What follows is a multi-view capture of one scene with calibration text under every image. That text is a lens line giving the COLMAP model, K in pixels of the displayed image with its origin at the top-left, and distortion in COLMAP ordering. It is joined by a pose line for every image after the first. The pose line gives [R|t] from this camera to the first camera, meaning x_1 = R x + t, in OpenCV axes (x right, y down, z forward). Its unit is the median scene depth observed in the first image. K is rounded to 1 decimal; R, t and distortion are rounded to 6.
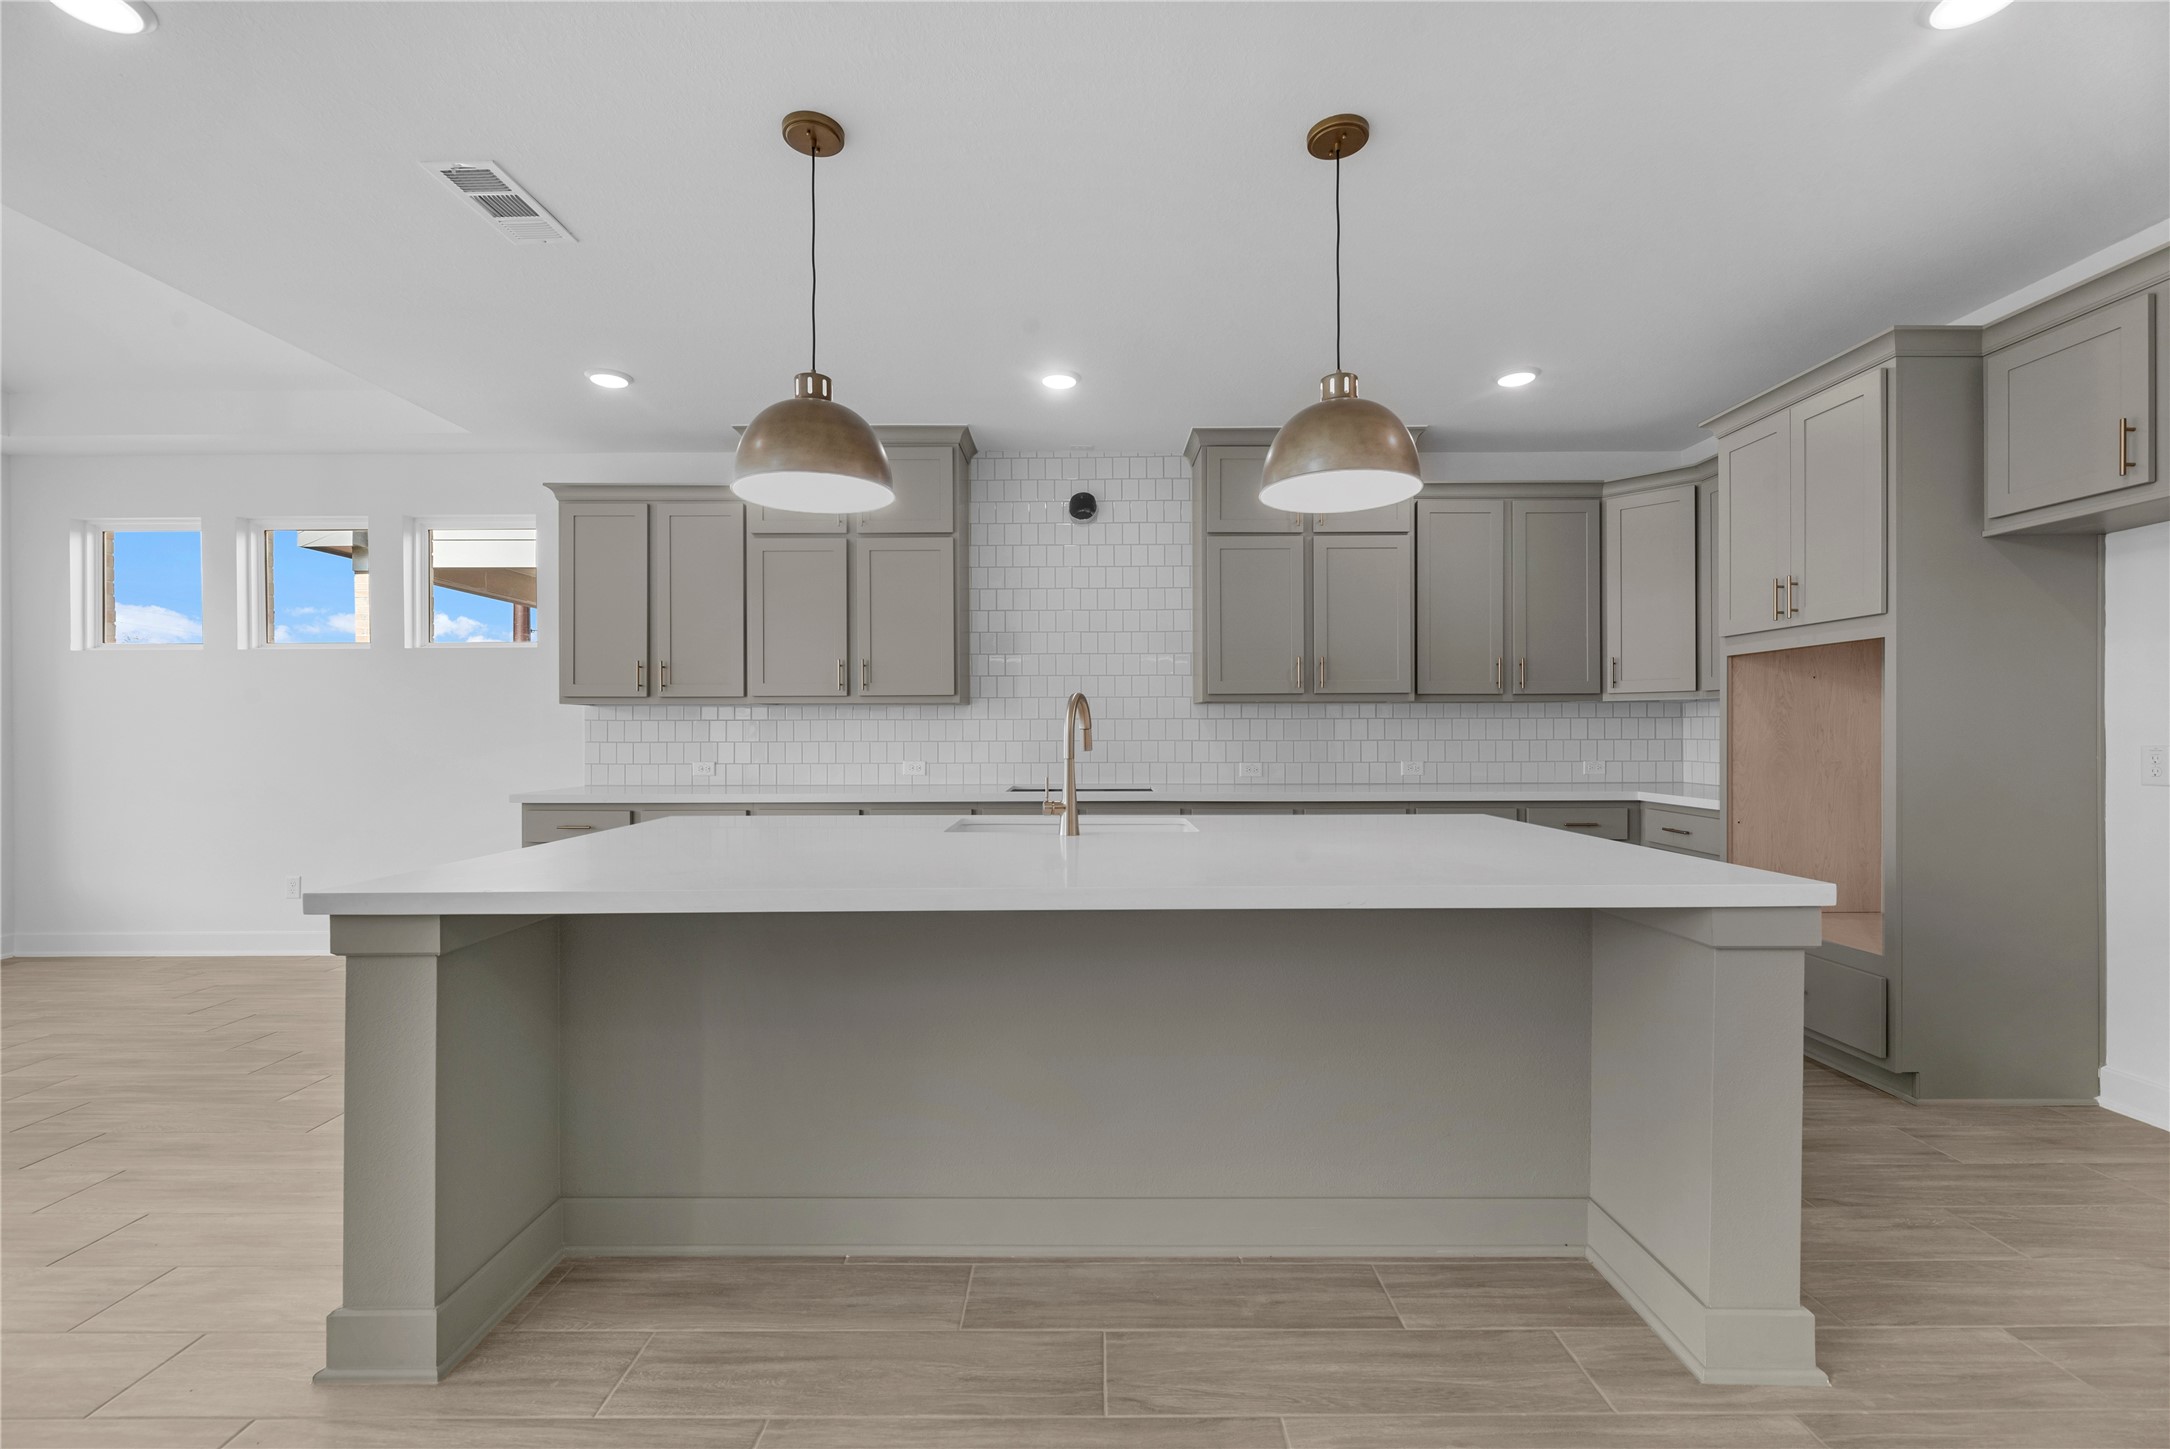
lens RADIAL K [[862.1, 0, 1112.3], [0, 862.1, 733.7], [0, 0, 1]] dist [-0.002724, -0.000411]
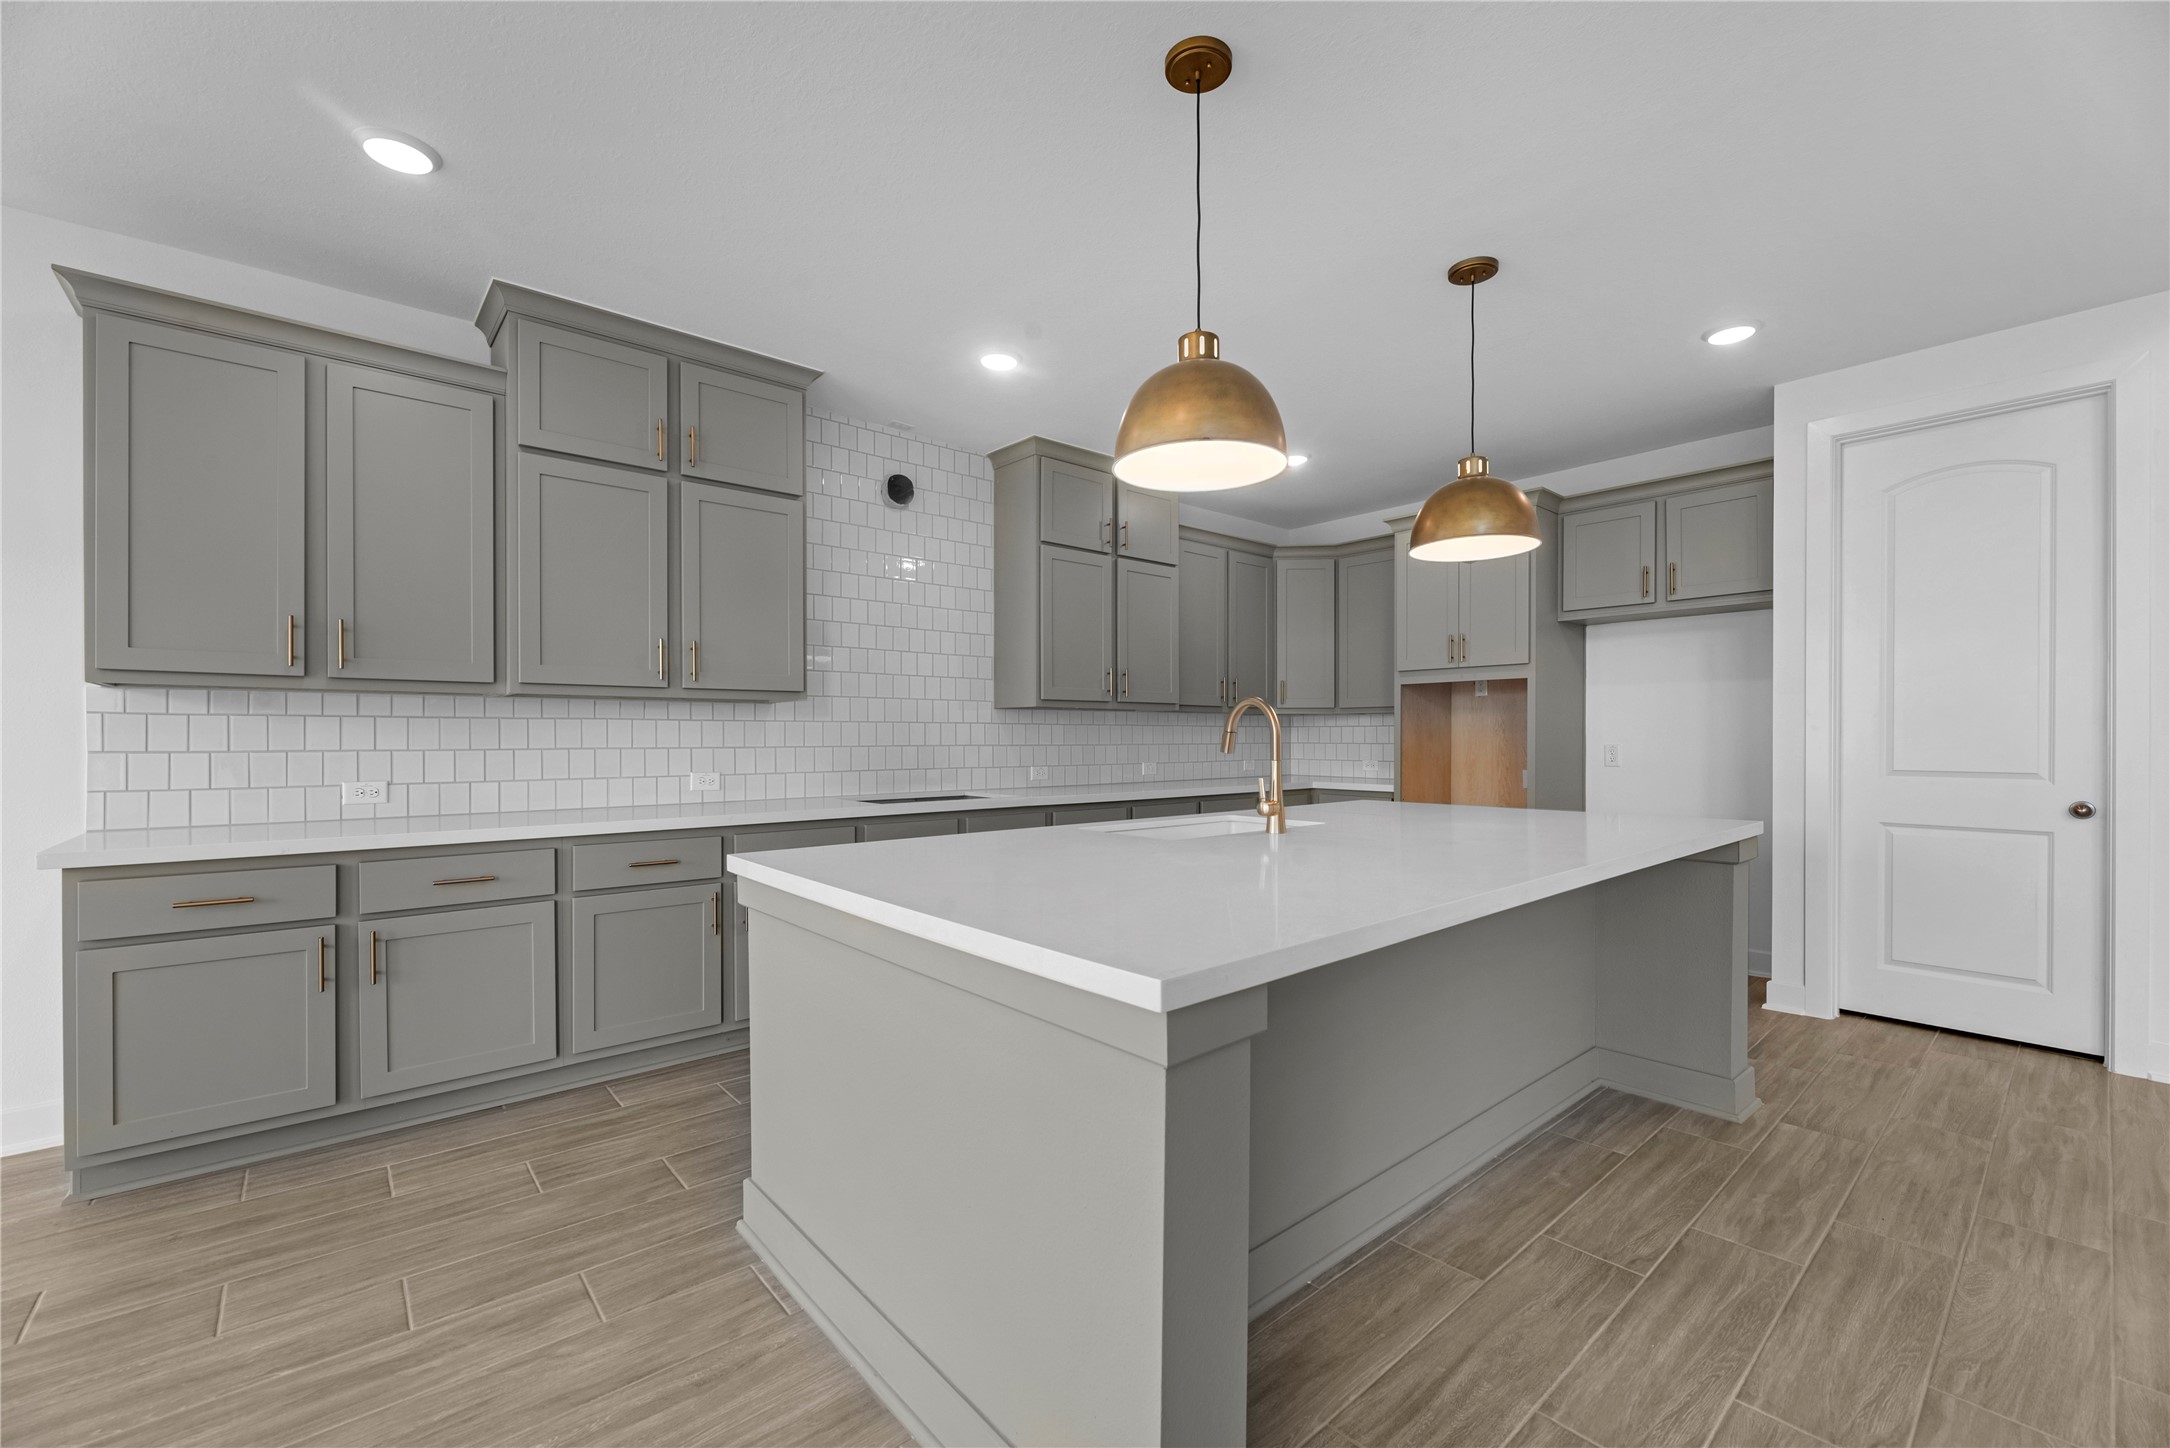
lens RADIAL K [[857.5, 0, 1055.4], [0, 857.5, 744.2], [0, 0, 1]] dist [-0.003041, -0.000309]
pose [[0.775453, -0.002890, 0.631399, -0.544132], [0.000225, 0.999991, 0.004300, 0.002733], [-0.631405, -0.003192, 0.775446, 0.214215]]
